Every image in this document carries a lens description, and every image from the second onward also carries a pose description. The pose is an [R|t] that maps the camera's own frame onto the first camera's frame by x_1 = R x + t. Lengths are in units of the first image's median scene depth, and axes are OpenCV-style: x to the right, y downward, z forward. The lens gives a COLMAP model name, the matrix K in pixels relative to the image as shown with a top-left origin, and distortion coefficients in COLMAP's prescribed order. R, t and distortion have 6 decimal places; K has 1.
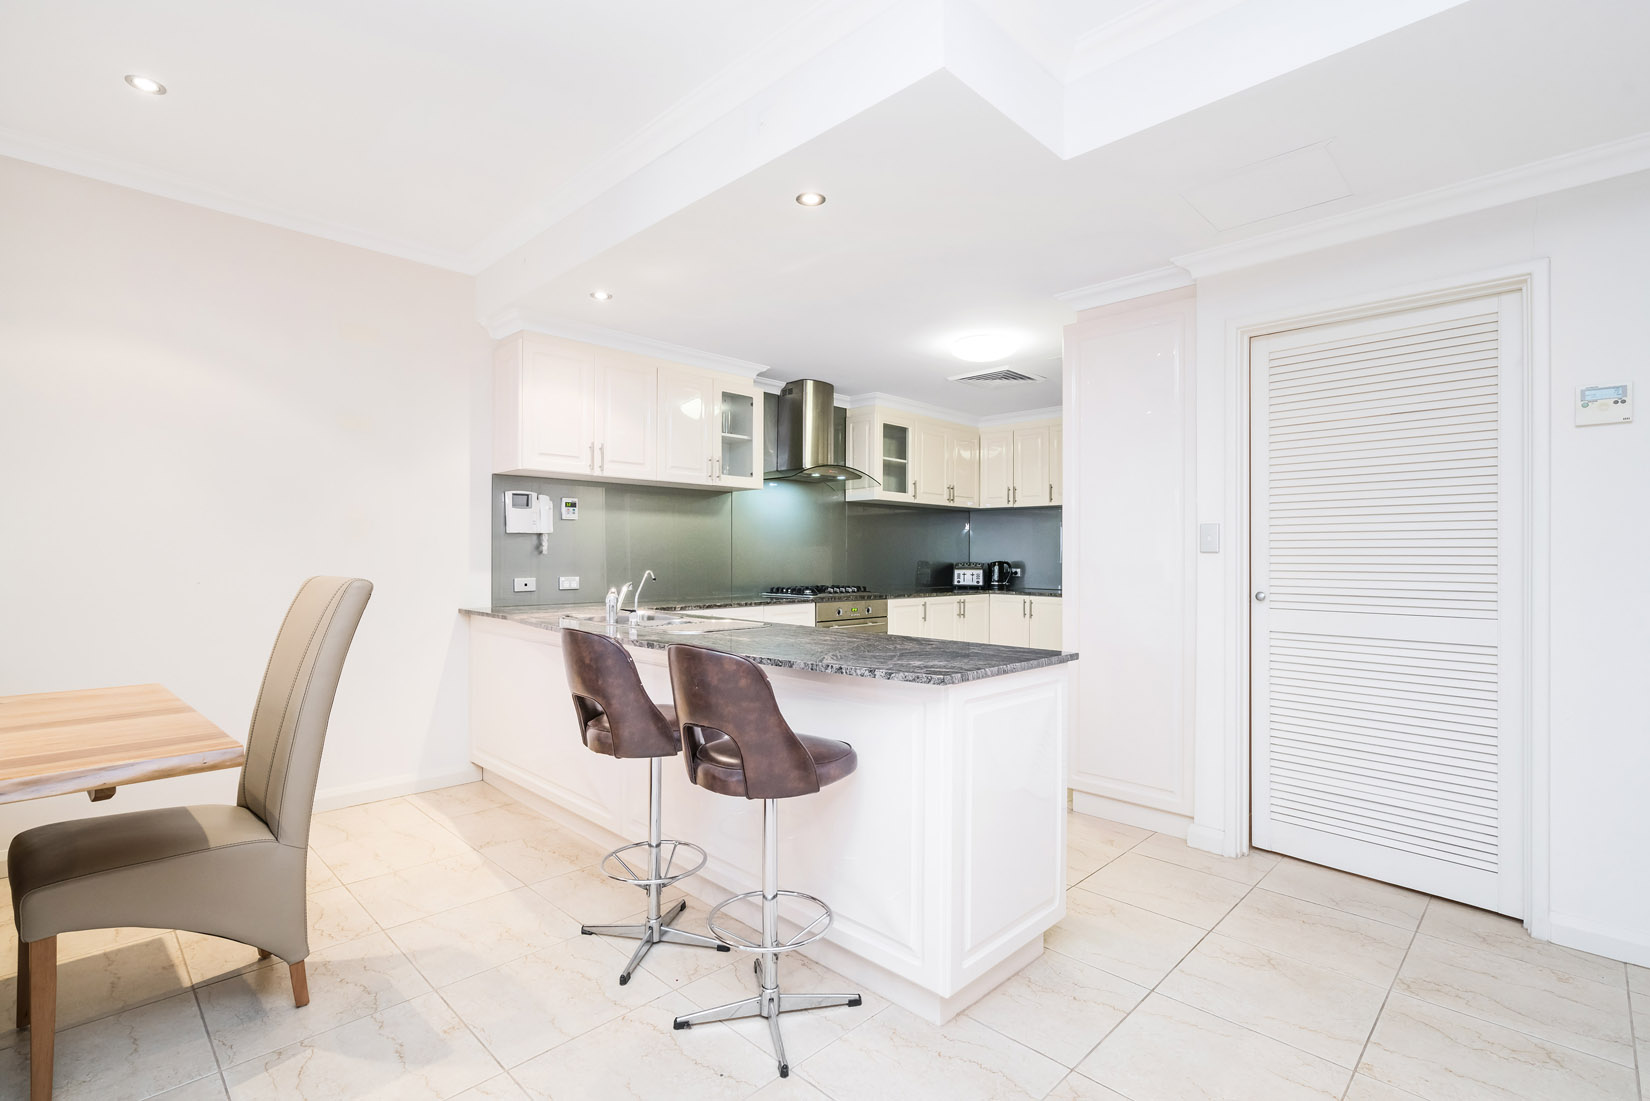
lens RADIAL K [[764.5, 0, 842.8], [0, 764.5, 553.9], [0, 0, 1]] dist [0.001105, 0.000405]
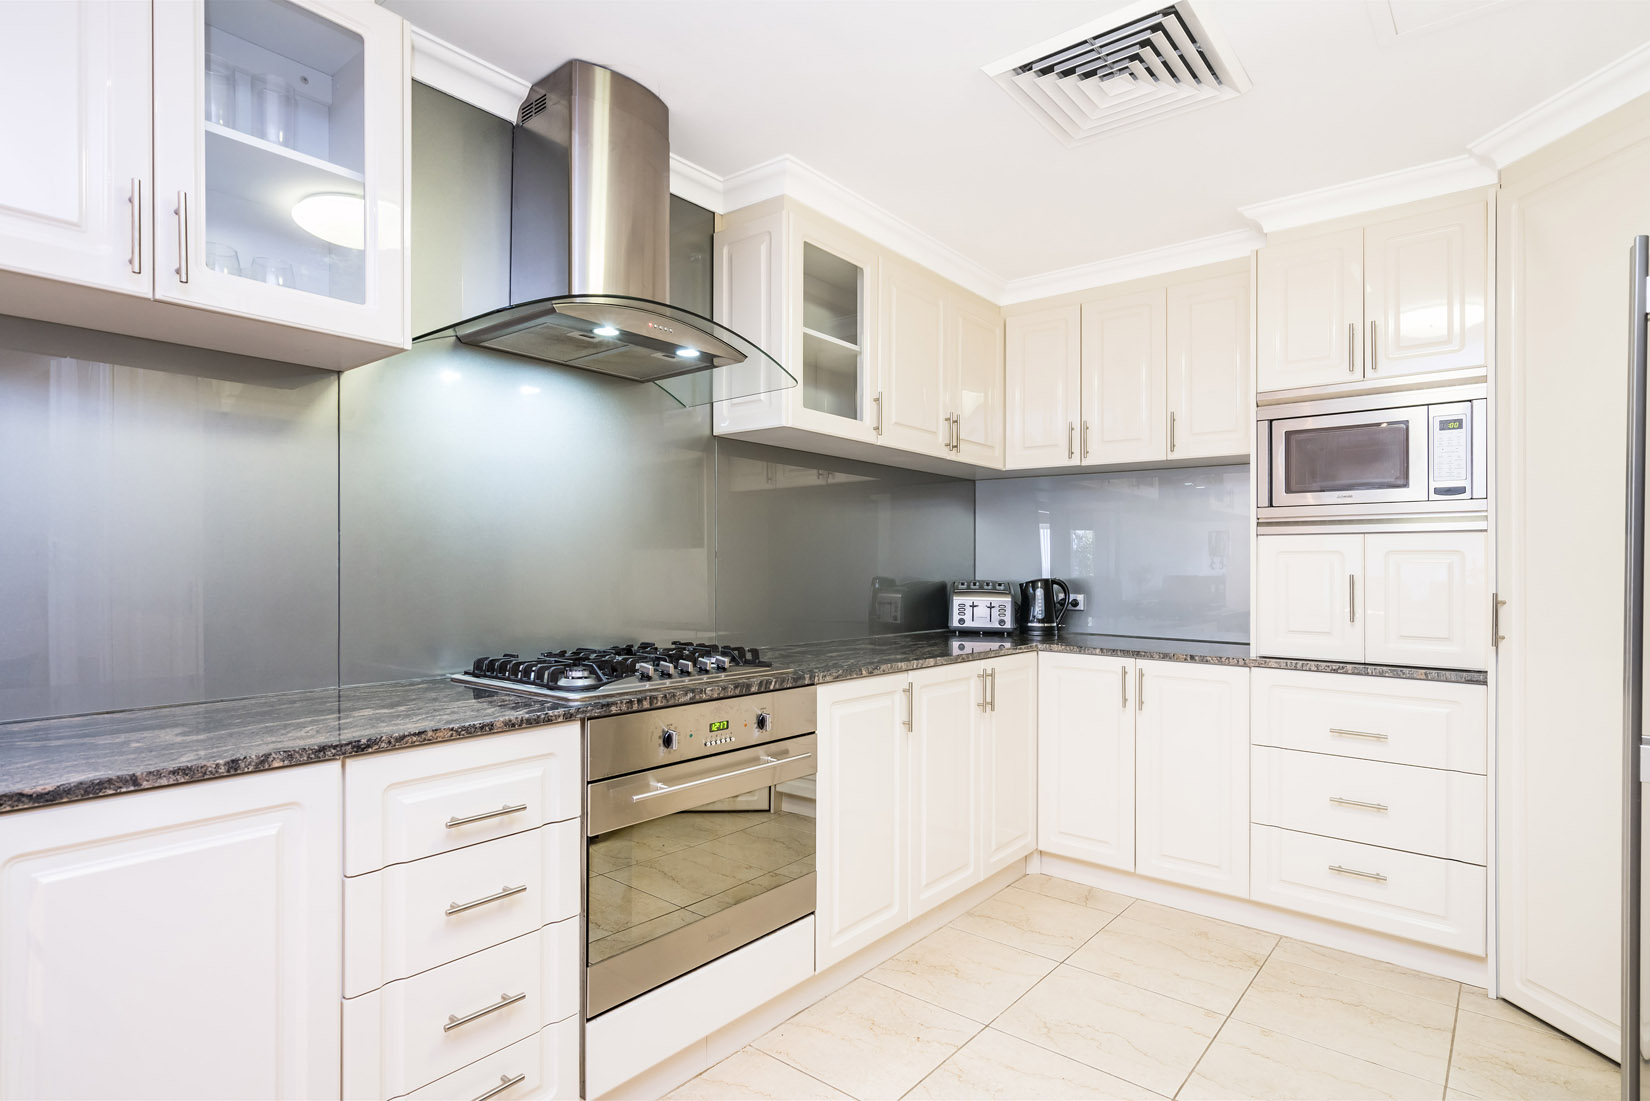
lens RADIAL K [[845.1, 0, 825.0], [0, 845.1, 550.5], [0, 0, 1]] dist [0.001927, 0.001307]
pose [[0.997334, 0.002055, 0.072944, 0.033631], [-0.000974, 0.999889, -0.014849, -0.000260], [-0.072966, 0.014739, 0.997226, 0.600875]]
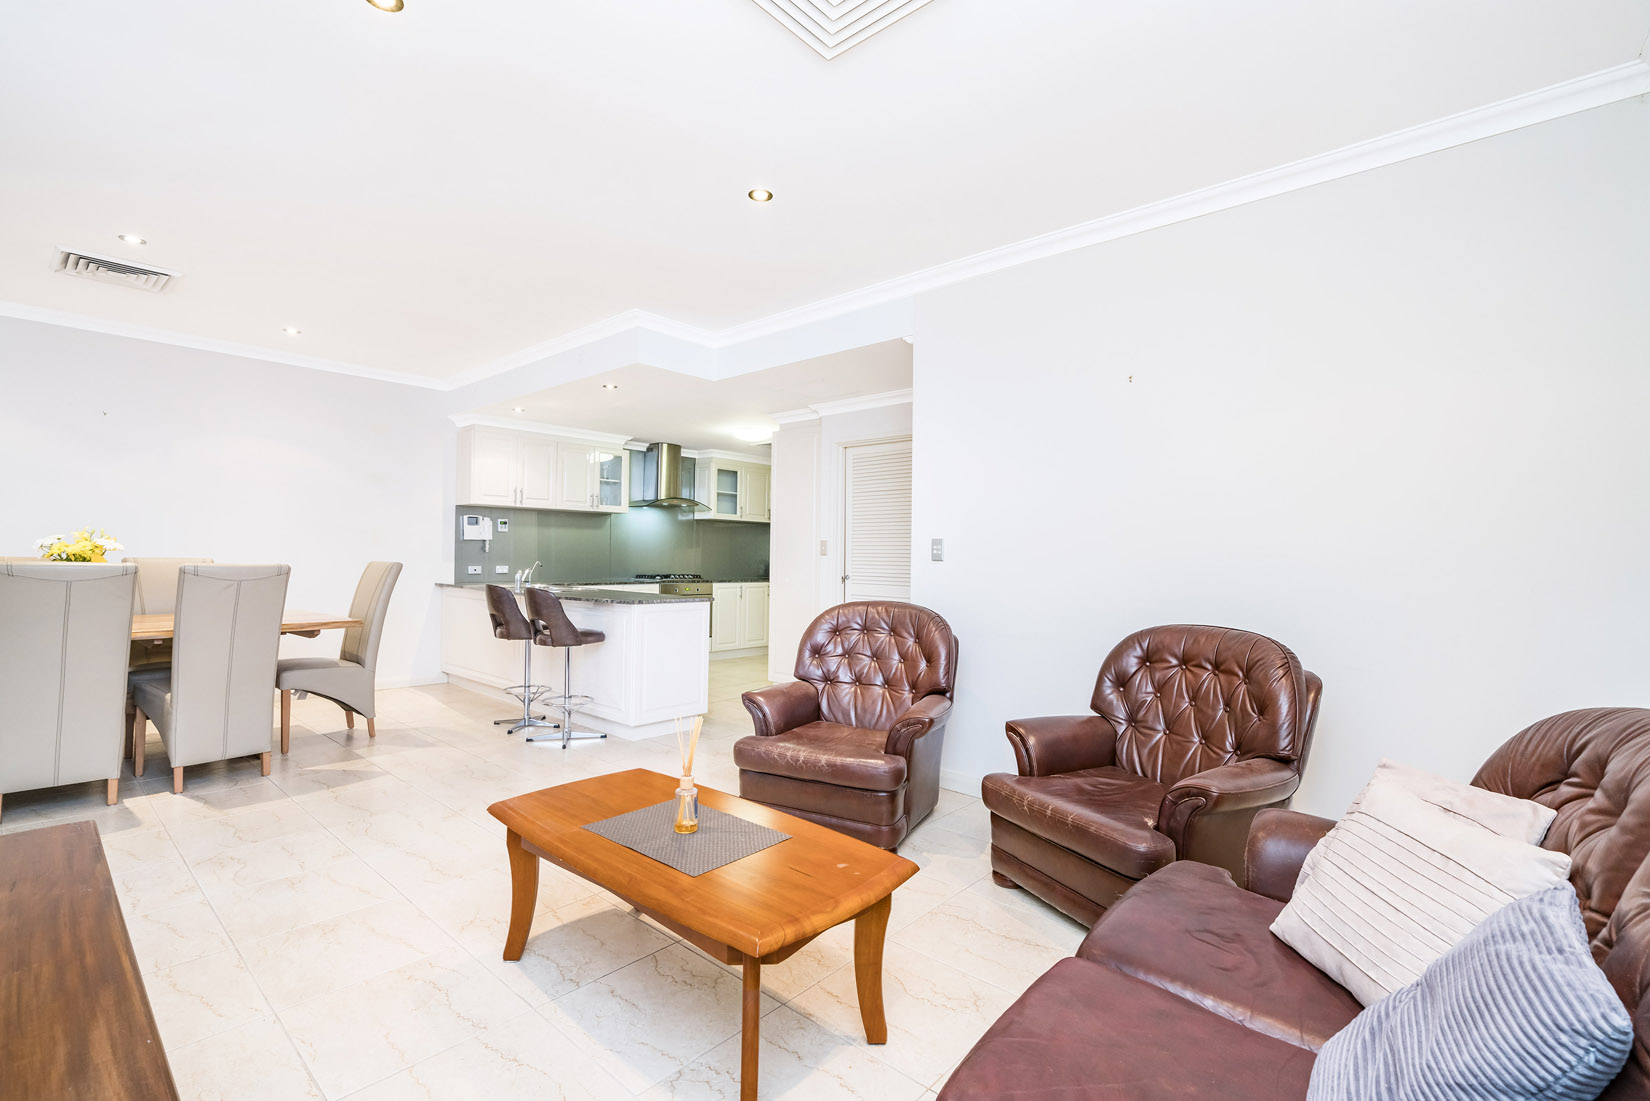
lens RADIAL K [[750.1, 0, 825.0], [0, 750.1, 550.5], [0, 0, 1]] dist [0.013485, -0.000126]
pose [[0.999580, 0.011367, 0.026665, 0.245940], [-0.011199, 0.999917, -0.006415, -0.001130], [-0.026736, 0.006114, 0.999624, -0.536113]]
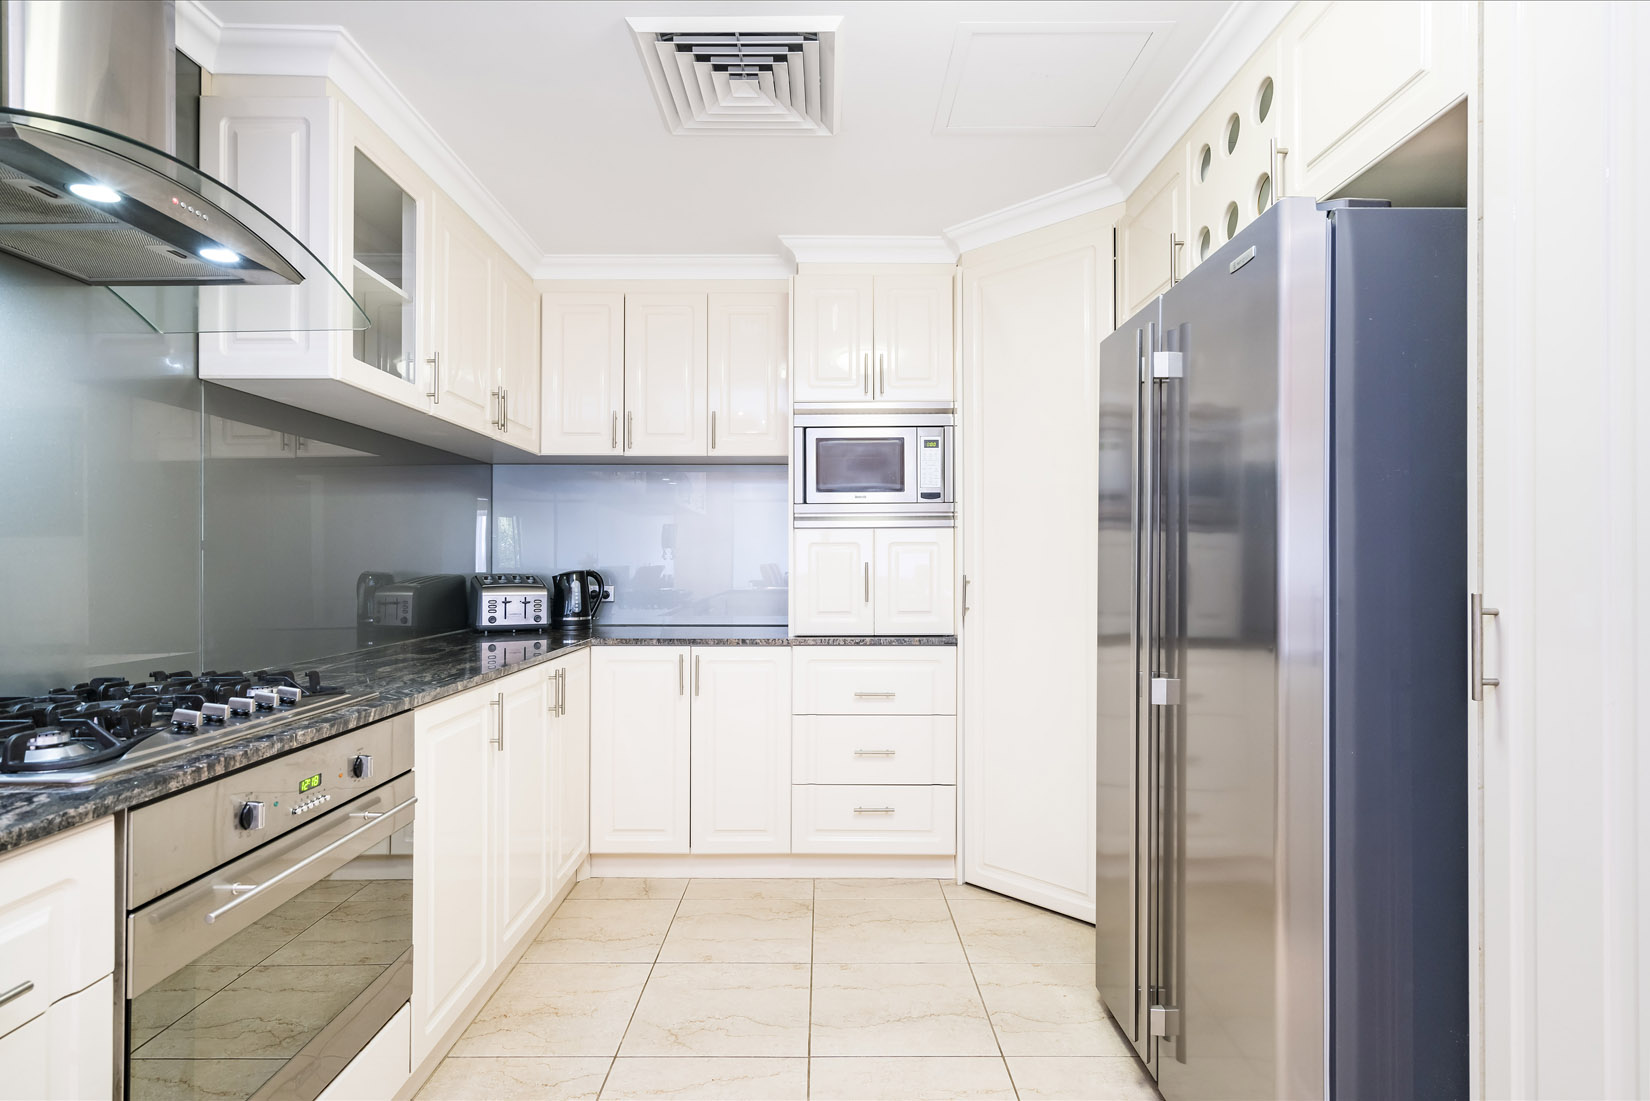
lens RADIAL K [[827.9, 0, 817.5], [0, 827.9, 538.7], [0, 0, 1]] dist [-0.000238, 0.001567]
pose [[0.726841, 0.008020, 0.686759, -0.047684], [0.005323, 0.999836, -0.017310, -0.000498], [-0.686785, 0.016237, 0.726679, 0.672859]]
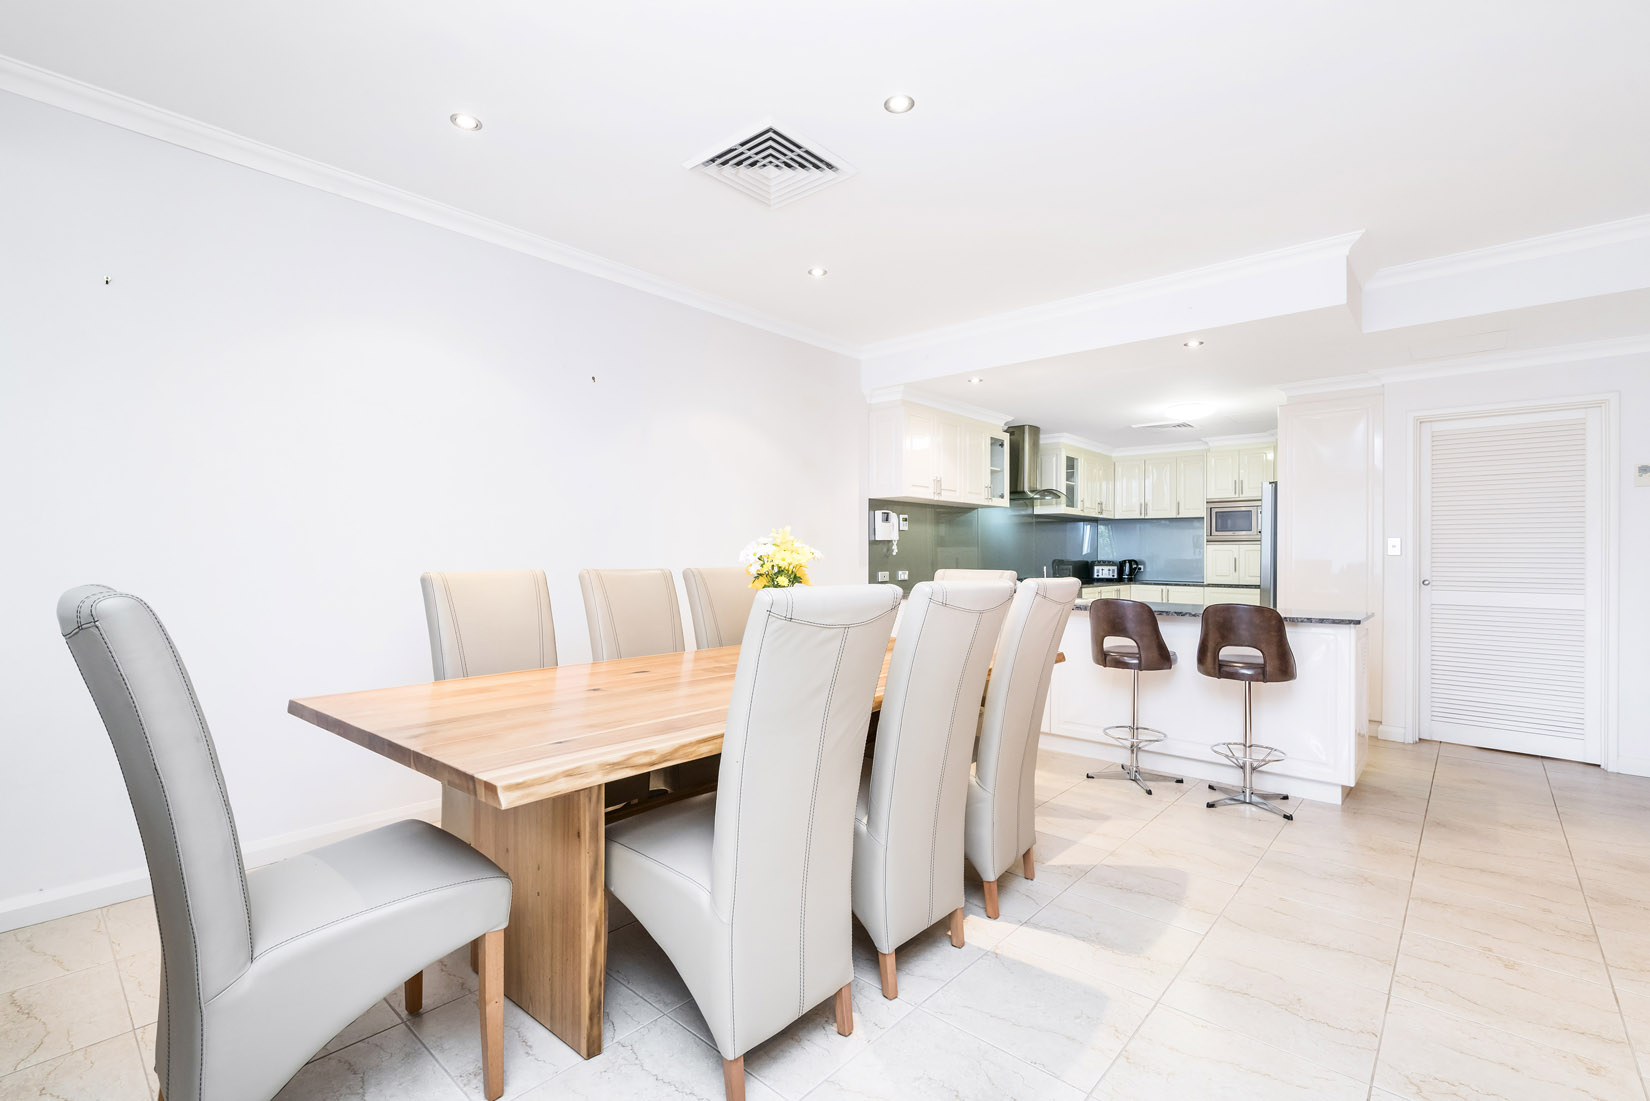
lens RADIAL K [[733.9, 0, 848.6], [0, 733.9, 548.9], [0, 0, 1]] dist [0.000788, 0.000214]
pose [[0.998561, 0.000315, 0.053620, -0.425451], [-0.000111, 0.999993, -0.003794, -0.004879], [-0.053621, 0.003782, 0.998554, -0.272626]]
